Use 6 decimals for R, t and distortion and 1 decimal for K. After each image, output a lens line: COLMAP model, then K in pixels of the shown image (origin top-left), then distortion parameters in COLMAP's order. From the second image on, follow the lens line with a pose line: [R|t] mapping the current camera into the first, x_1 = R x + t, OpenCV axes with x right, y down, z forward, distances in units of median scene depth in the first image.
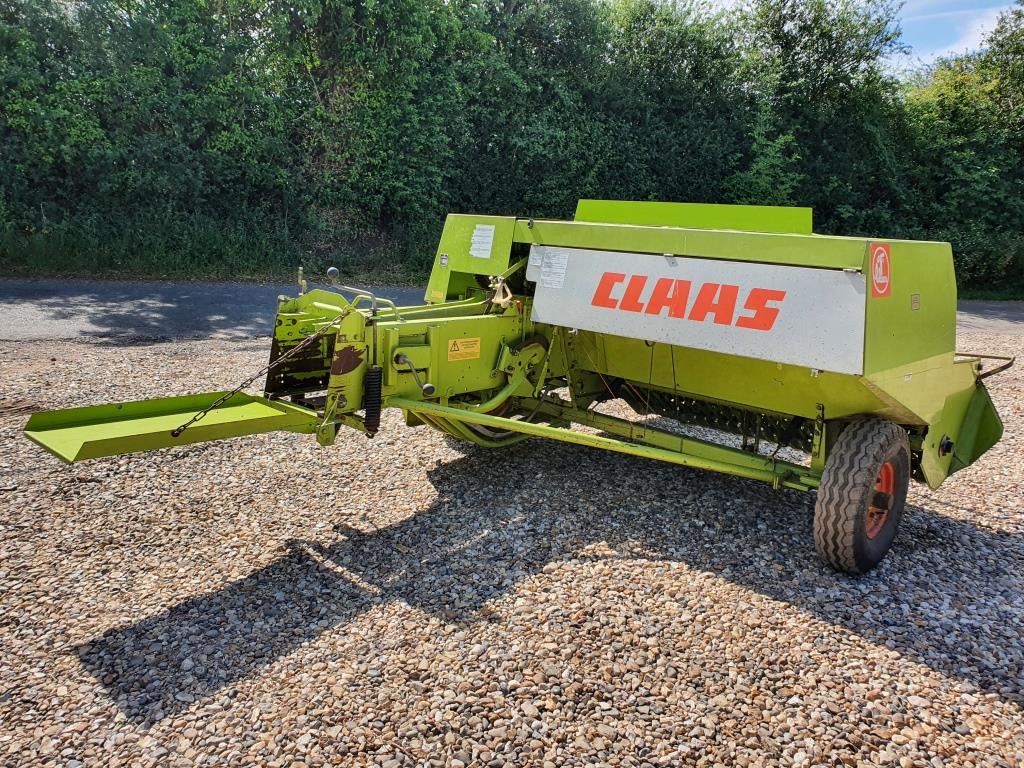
lens RADIAL K [[783.7, 0, 512.0], [0, 783.7, 384.0], [0, 0, 1]] dist [-0.000852, 0.011535]
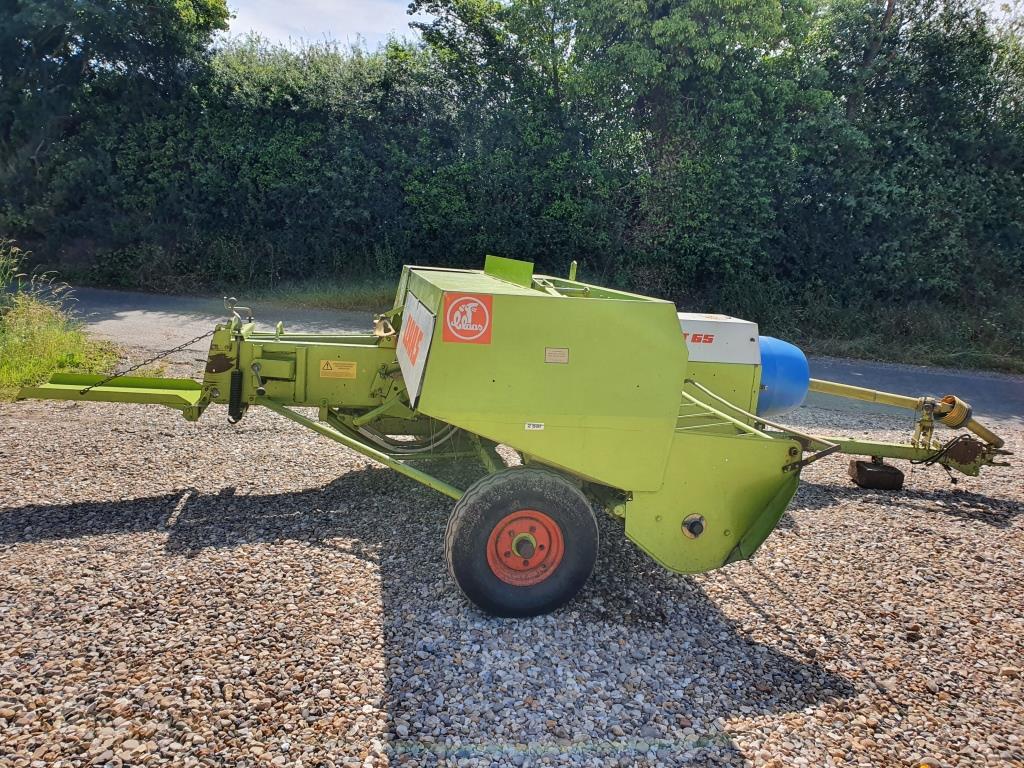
lens RADIAL K [[787.7, 0, 512.0], [0, 787.7, 384.0], [0, 0, 1]] dist [-0.006300, -0.001055]
pose [[0.820510, 0.099219, -0.562955, 0.840106], [-0.143265, 0.989083, -0.034486, -0.017438], [0.553388, 0.108948, 0.825768, 0.118100]]
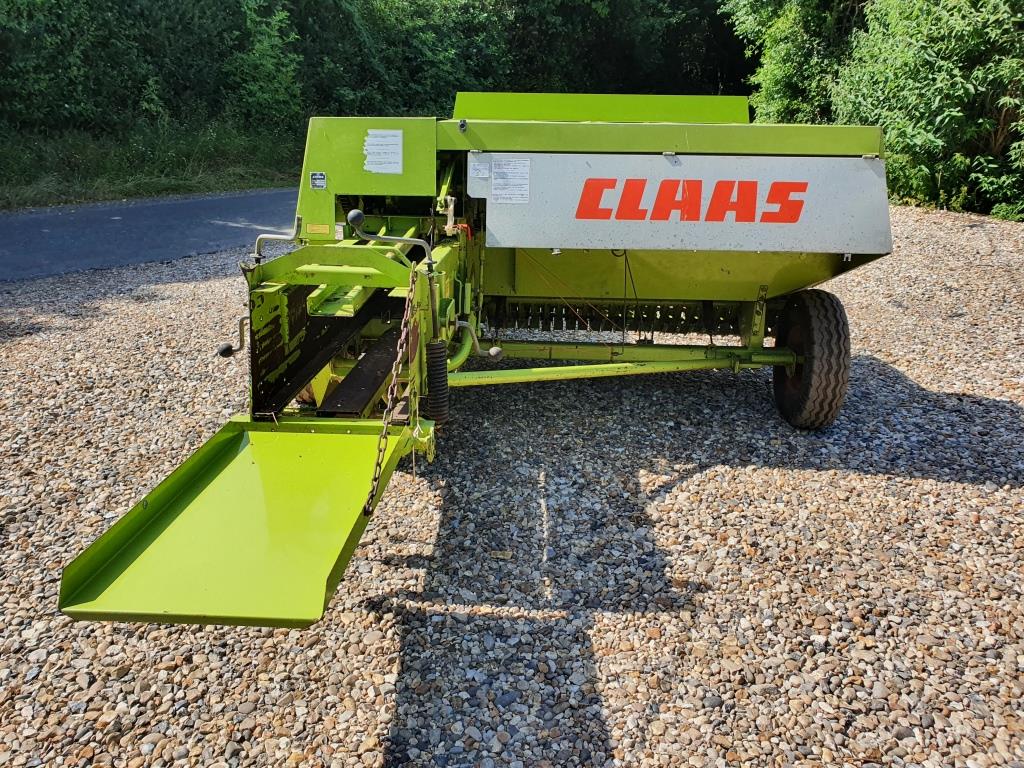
lens RADIAL K [[783.7, 0, 512.0], [0, 783.7, 384.0], [0, 0, 1]] dist [-0.000852, 0.011535]
pose [[0.775398, -0.242723, 0.582960, -0.474489], [0.160633, 0.968624, 0.189642, -0.092098], [-0.610700, -0.053405, 0.790059, 0.319212]]
